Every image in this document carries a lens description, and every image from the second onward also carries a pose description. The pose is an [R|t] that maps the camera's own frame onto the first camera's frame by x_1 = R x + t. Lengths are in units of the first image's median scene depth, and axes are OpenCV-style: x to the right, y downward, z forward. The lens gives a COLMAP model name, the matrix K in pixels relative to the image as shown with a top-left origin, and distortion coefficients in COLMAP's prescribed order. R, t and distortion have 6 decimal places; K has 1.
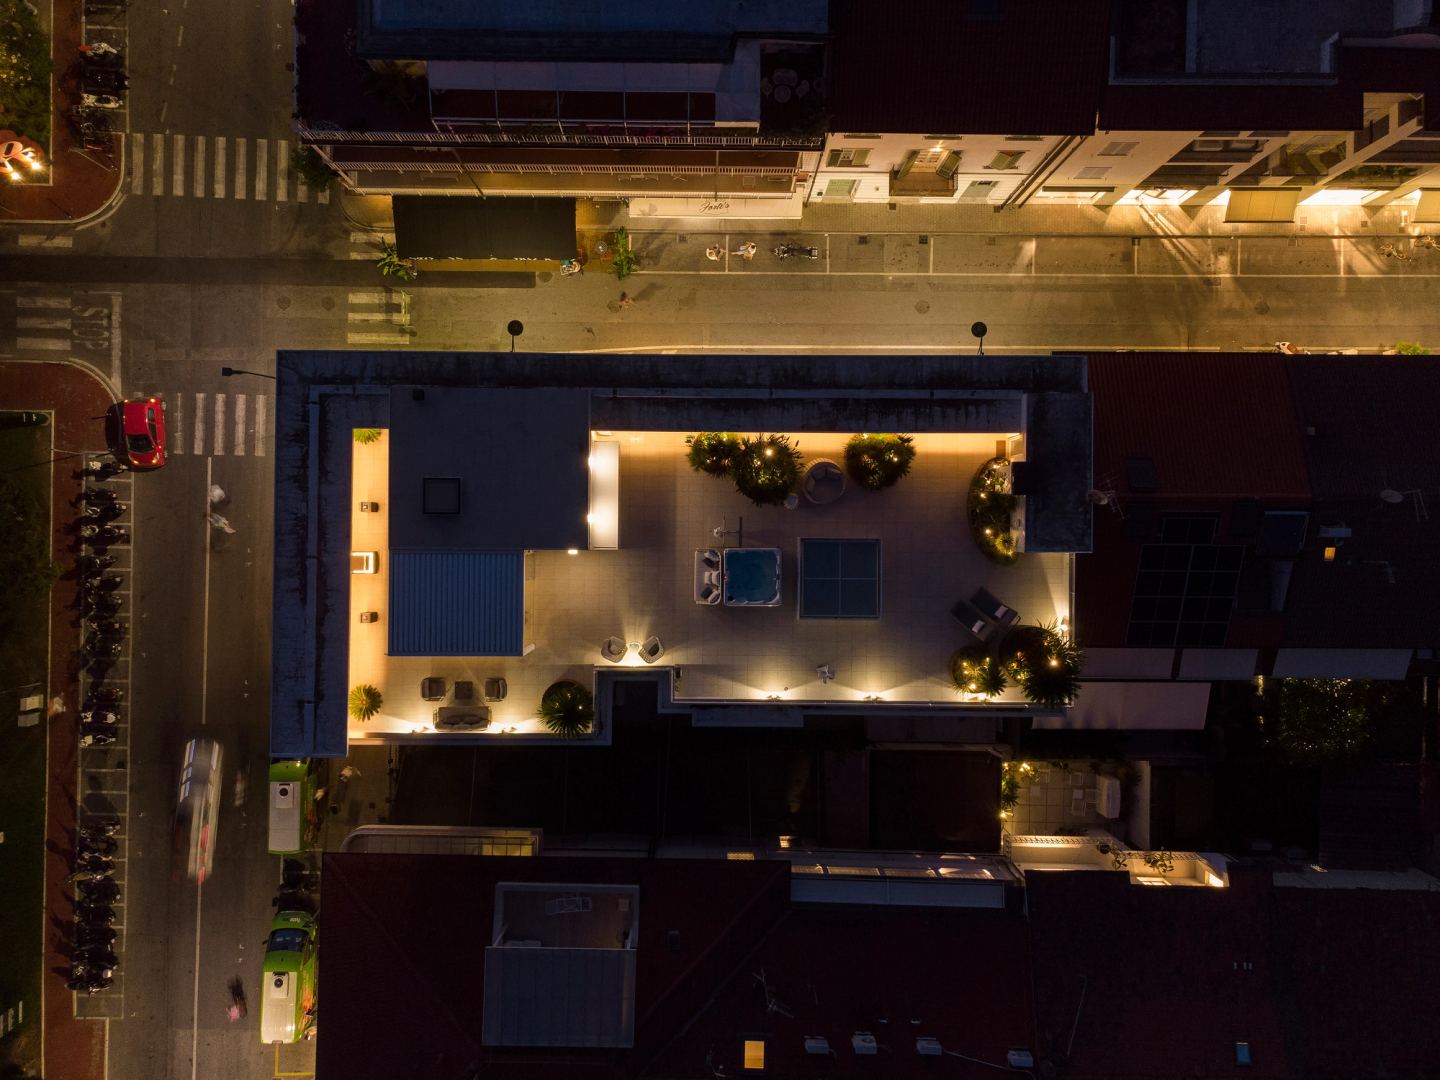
lens RADIAL K [[1069.3, 0, 714.9], [0, 1069.3, 535.7], [0, 0, 1]] dist [0.024266, 0.001187]
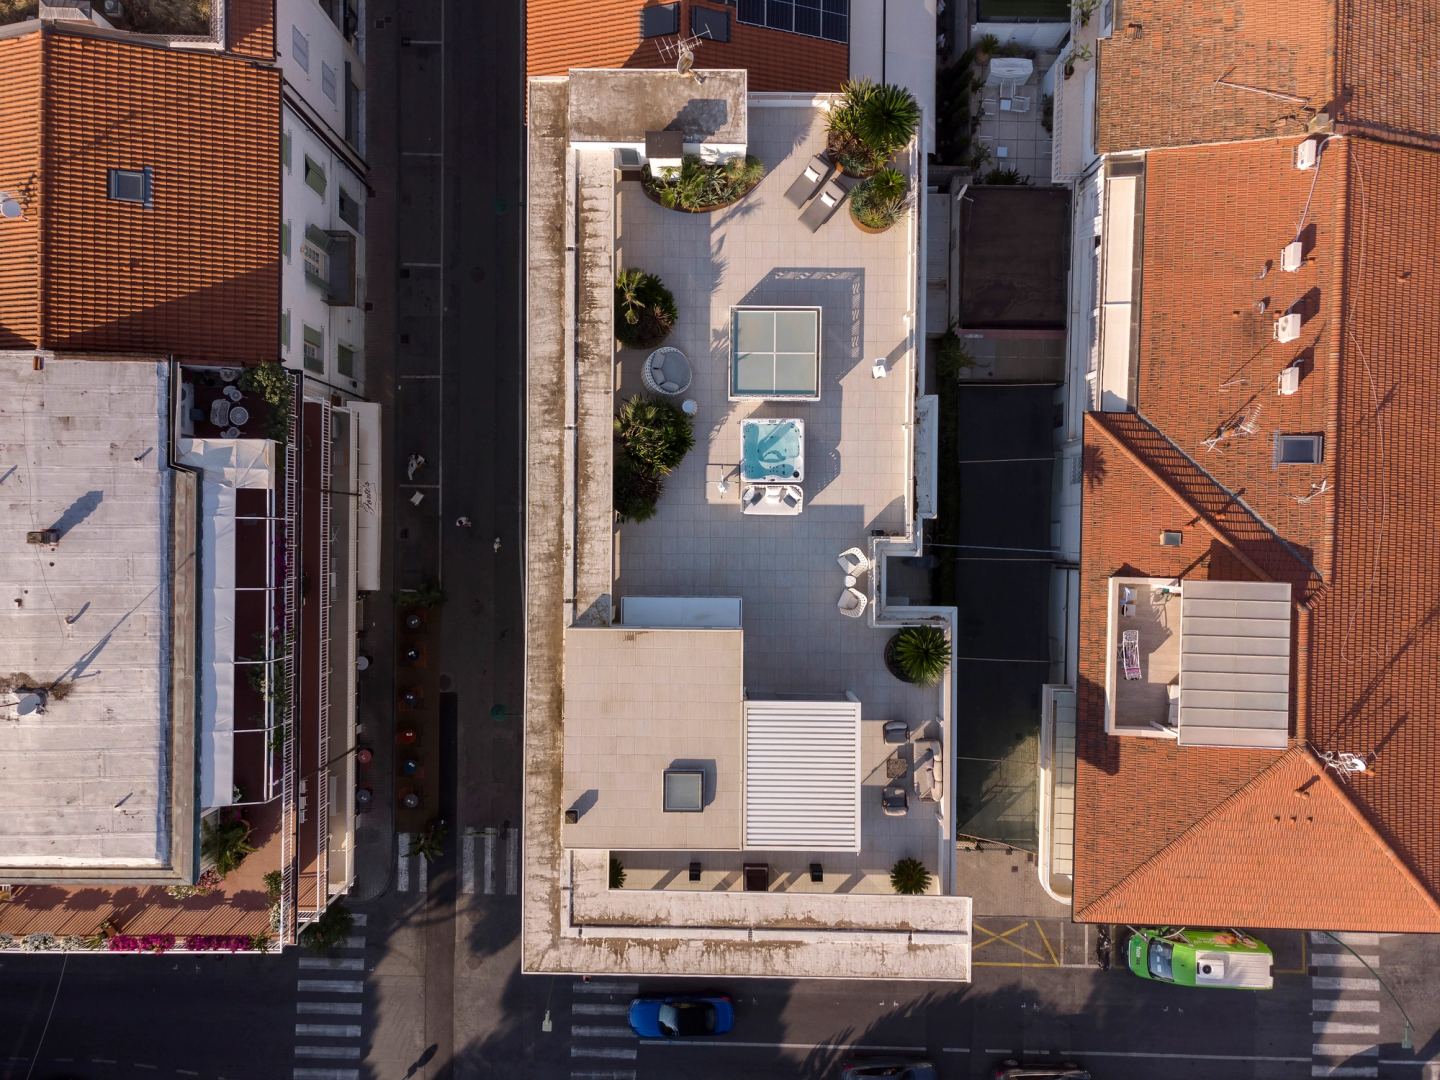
lens RADIAL K [[1069.3, 0, 714.9], [0, 1069.3, 535.7], [0, 0, 1]] dist [0.024266, 0.001187]
pose [[0.001152, -0.999949, -0.010061, -0.028659], [0.999998, 0.001166, -0.001337, -0.008935], [0.001348, -0.010060, 0.999948, 0.095477]]
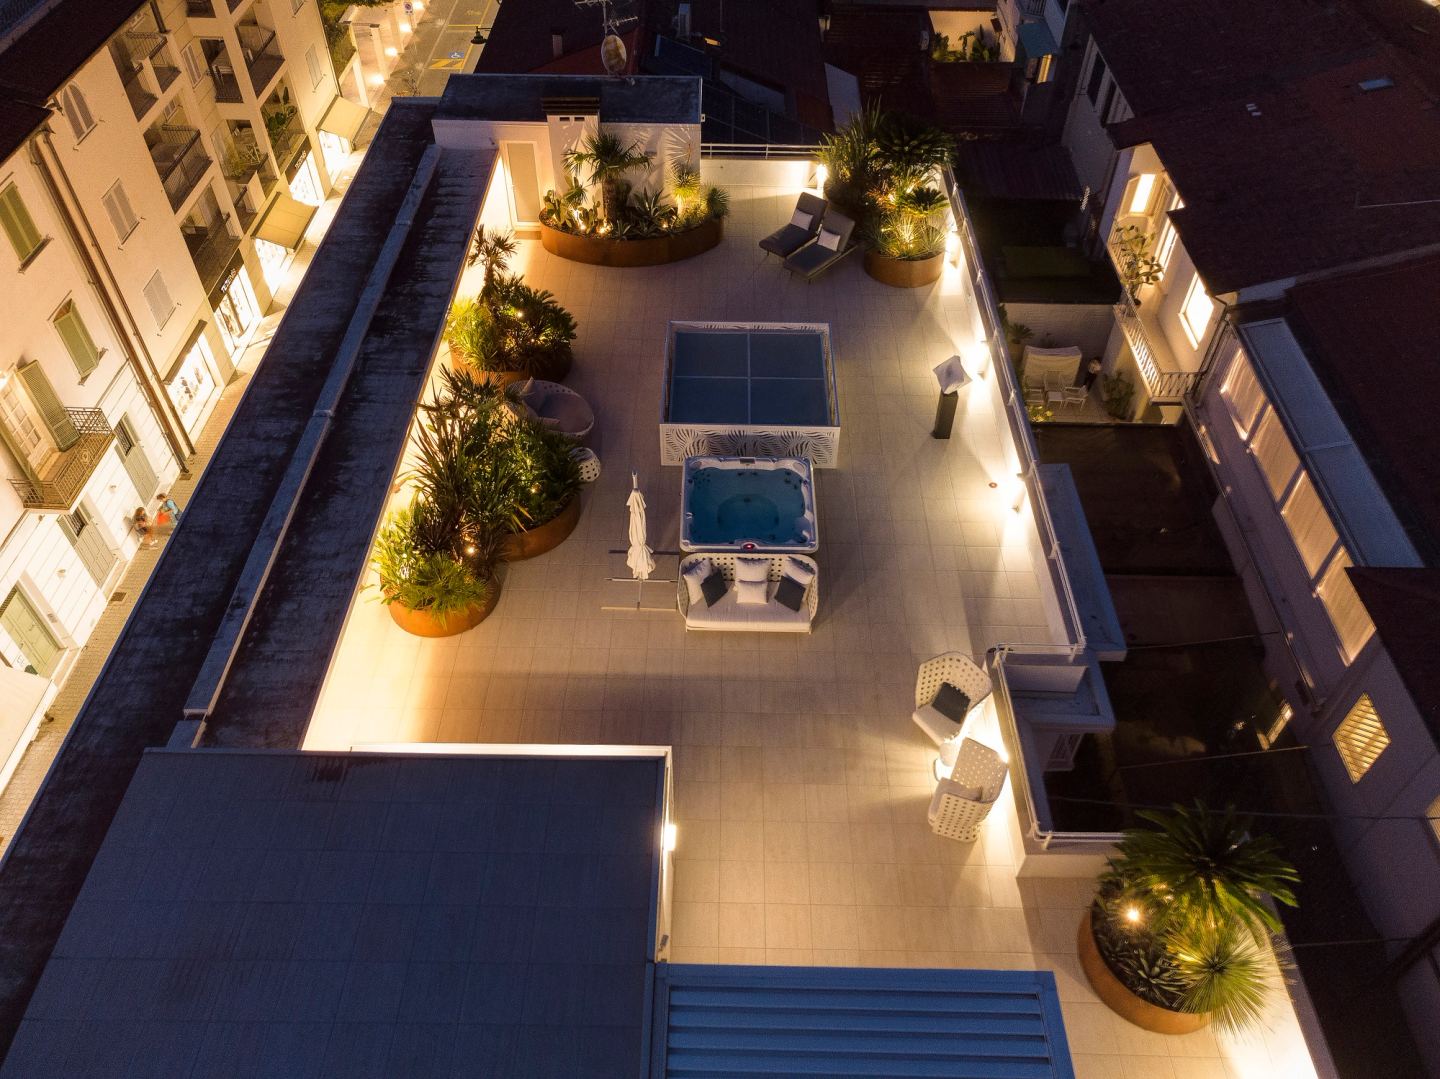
lens RADIAL K [[1084.8, 0, 713.8], [0, 1084.8, 532.0], [0, 0, 1]] dist [-0.014877, 0.064410]
pose [[0.009798, -0.724773, 0.688918, -0.276596], [0.999949, 0.008855, -0.004905, 0.027580], [-0.002546, 0.688931, 0.724823, 0.703378]]
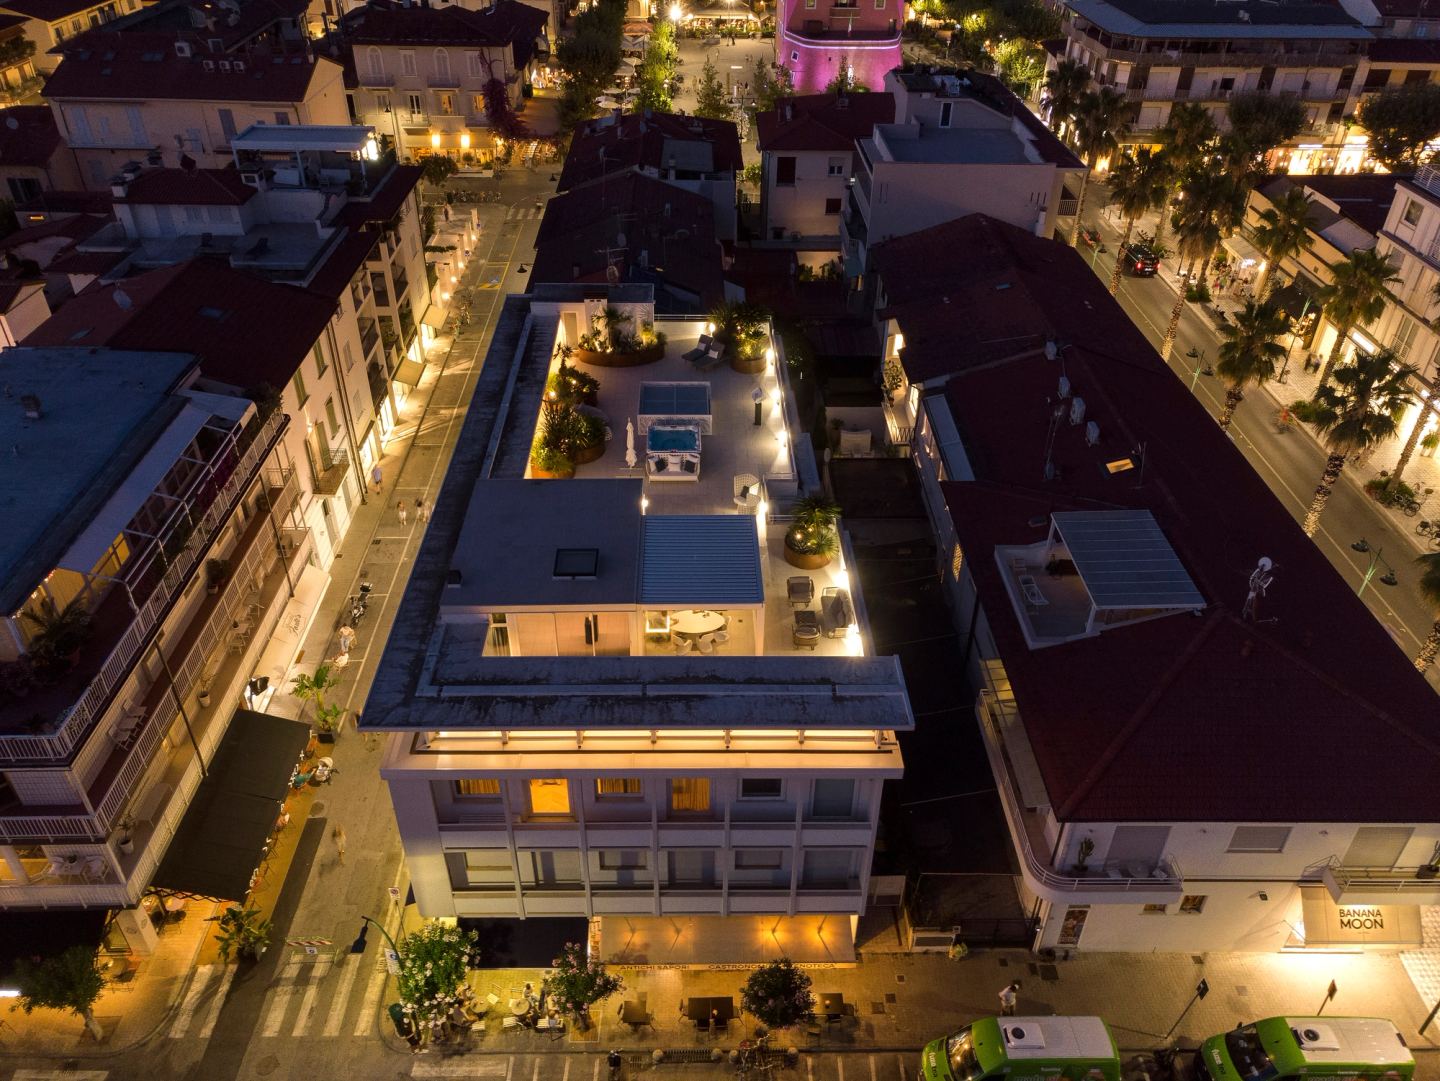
lens RADIAL K [[1069.3, 0, 714.9], [0, 1069.3, 536.2], [0, 0, 1]] dist [0.024266, 0.001187]
pose [[-0.031222, -0.584959, 0.810461, -0.906113], [0.999476, -0.011365, 0.030301, 0.047198], [-0.008514, 0.810983, 0.585008, 0.456779]]
